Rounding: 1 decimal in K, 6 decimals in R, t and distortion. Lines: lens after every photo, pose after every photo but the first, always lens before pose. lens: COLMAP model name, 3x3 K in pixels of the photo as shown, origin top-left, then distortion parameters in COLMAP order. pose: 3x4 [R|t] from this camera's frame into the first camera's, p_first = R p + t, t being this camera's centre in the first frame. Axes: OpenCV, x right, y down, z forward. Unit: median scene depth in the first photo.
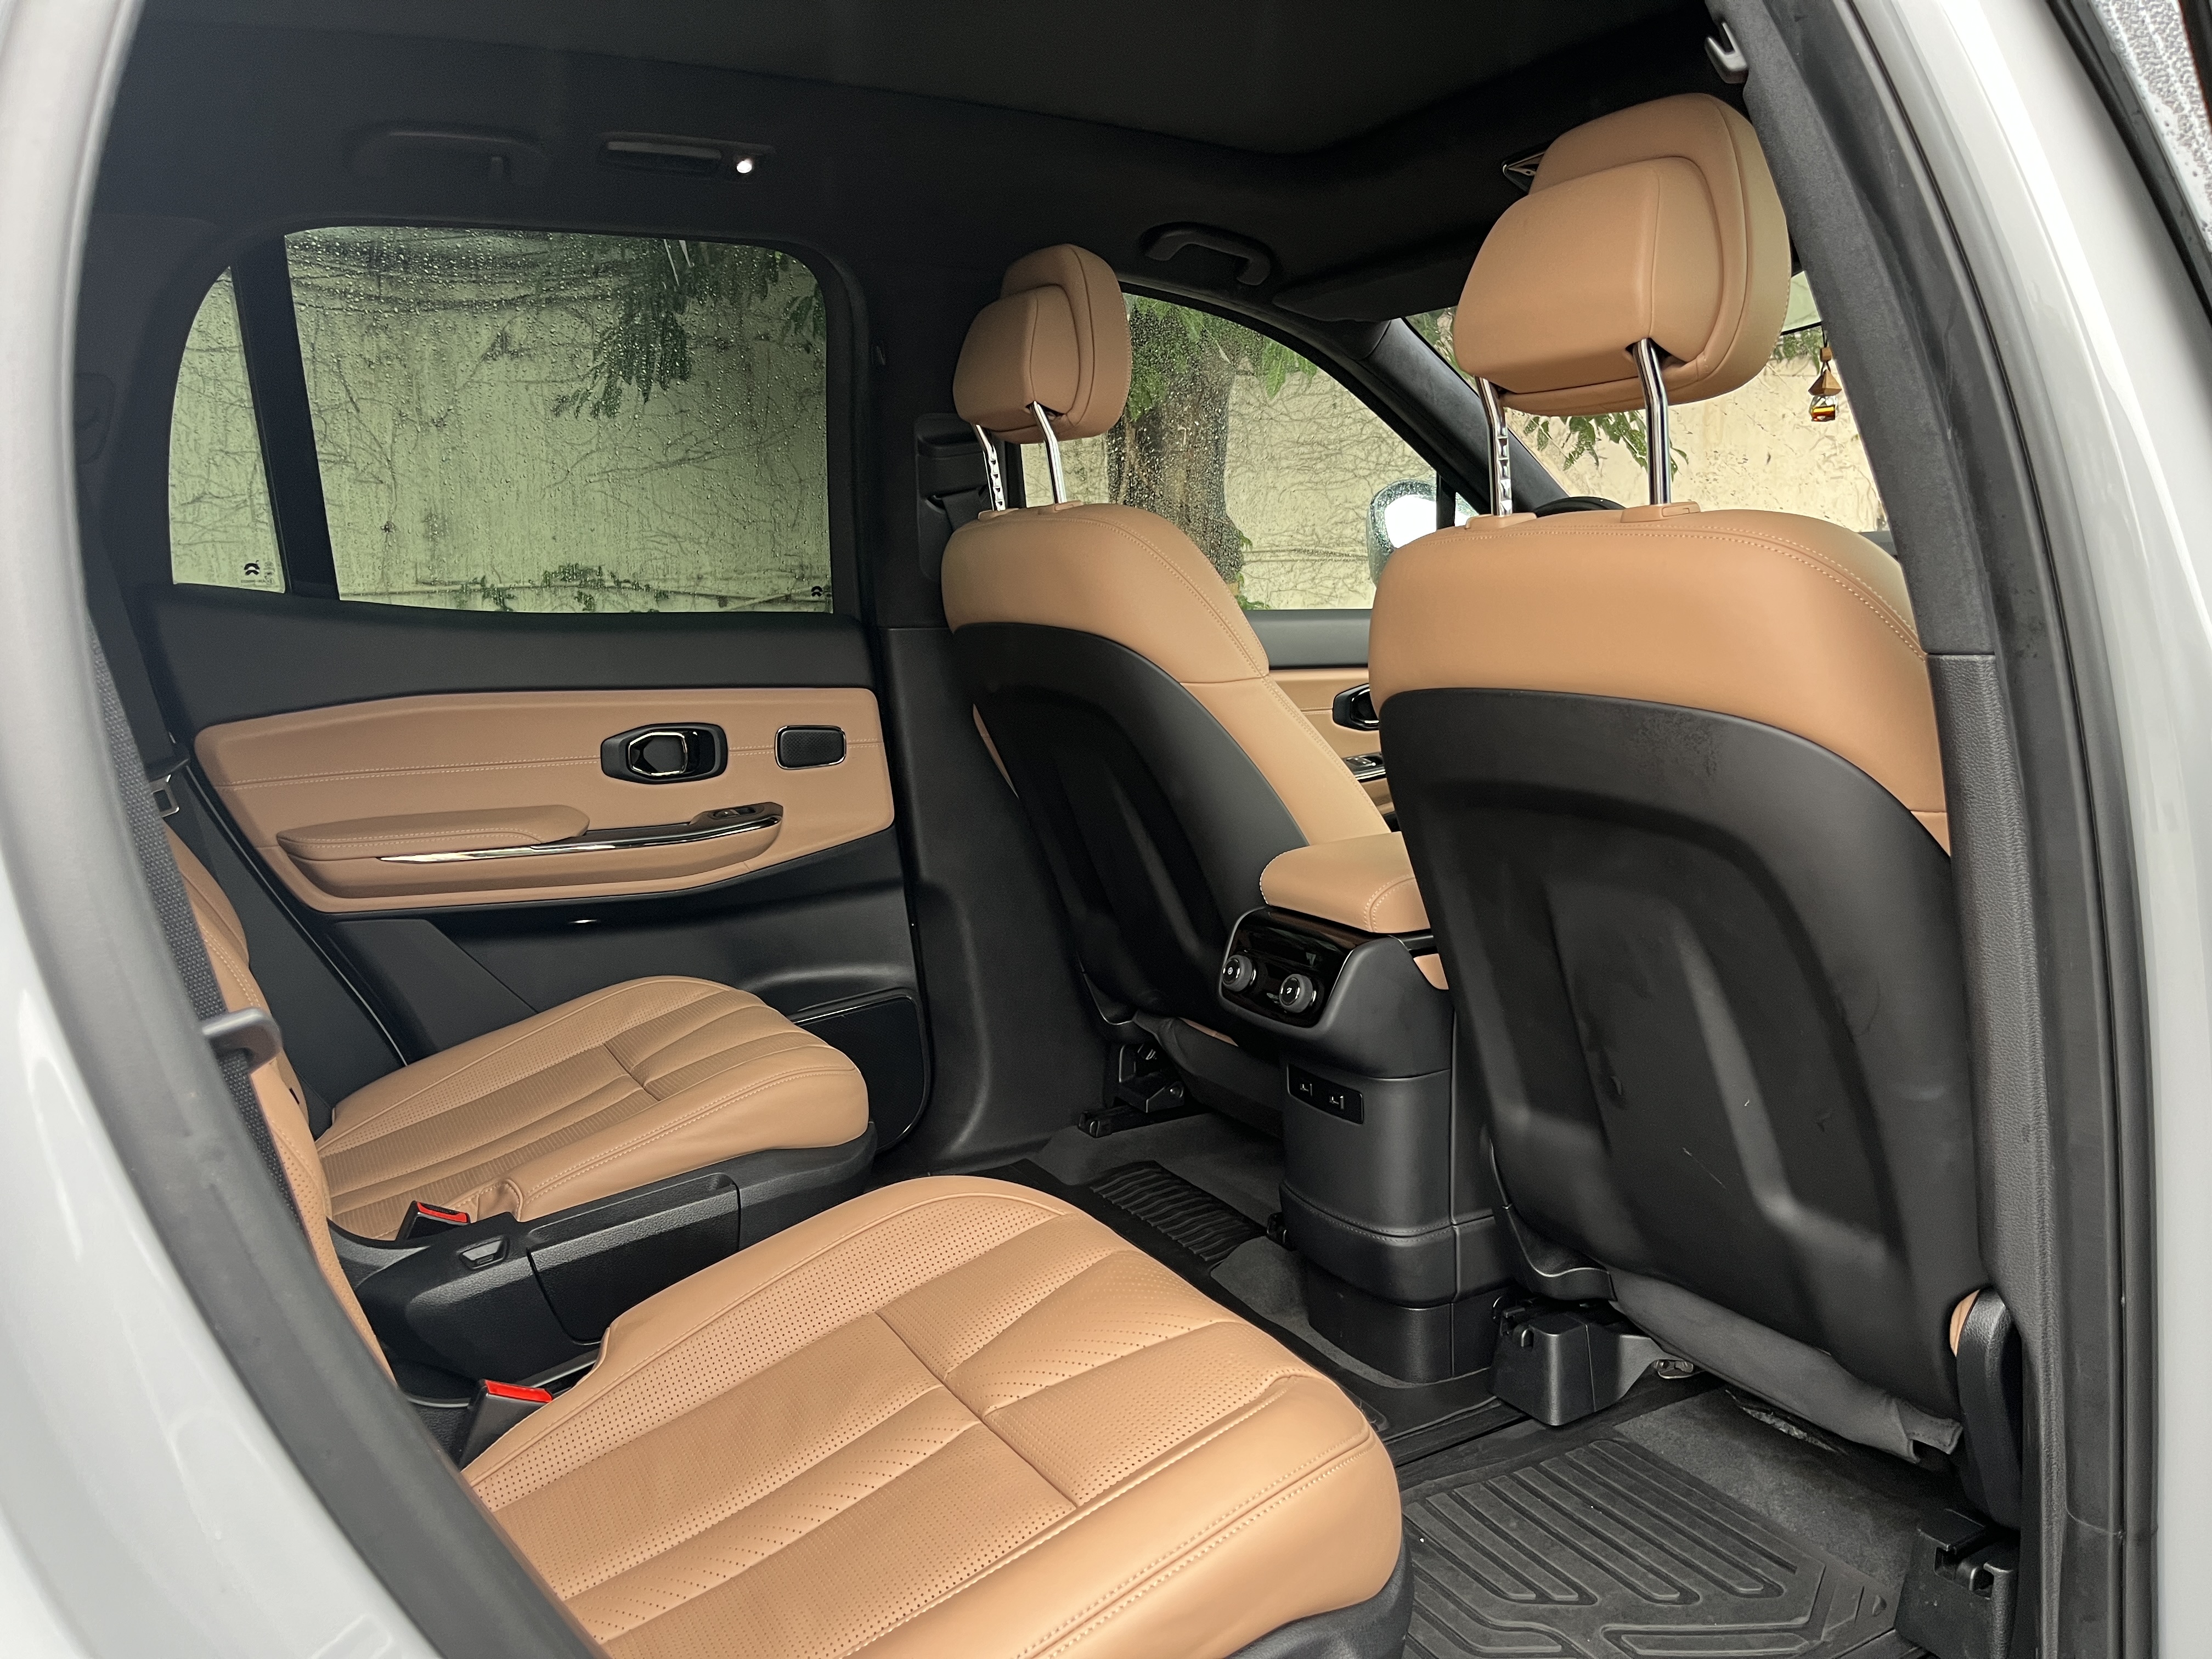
lens RADIAL K [[1678.3, 0, 1106.0], [0, 1678.3, 829.5], [0, 0, 1]] dist [0.062740, -0.087108]
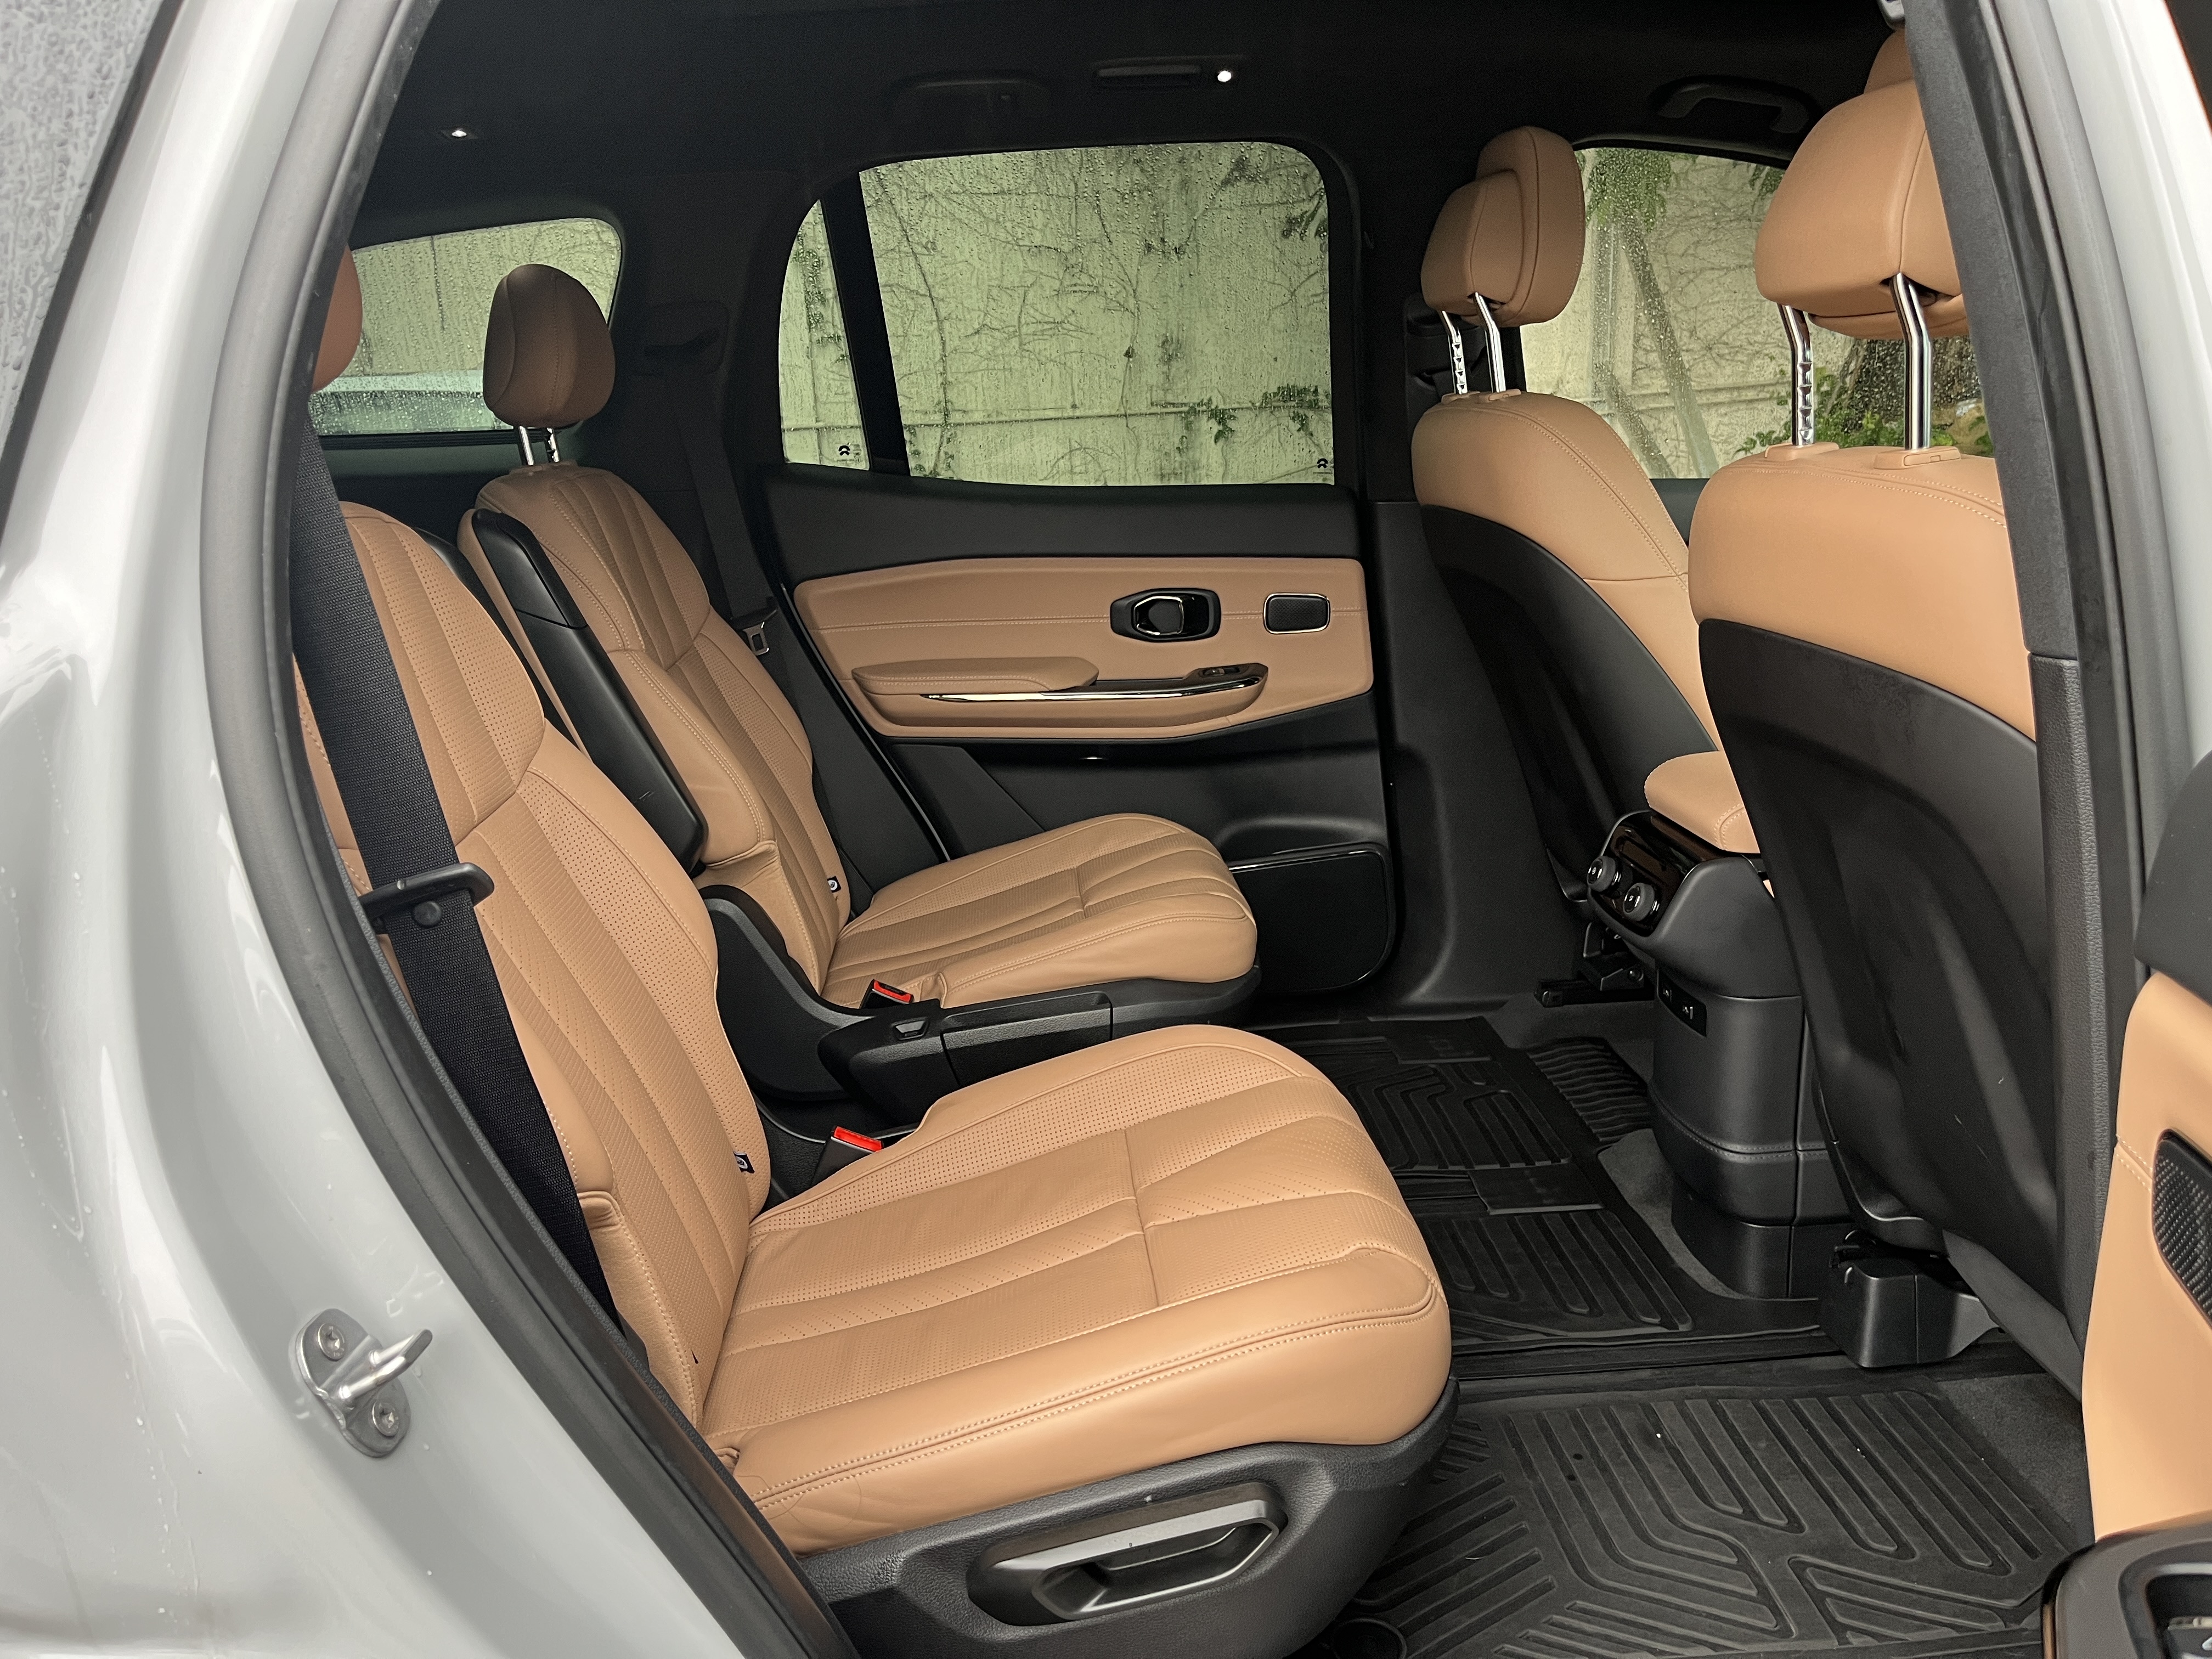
lens RADIAL K [[1678.3, 0, 1106.0], [0, 1678.3, 829.5], [0, 0, 1]] dist [0.062740, -0.087108]
pose [[0.903328, 0.102842, -0.416439, 0.232730], [-0.055066, 0.990604, 0.125189, -0.052702], [0.425400, -0.090155, 0.900503, -0.043932]]
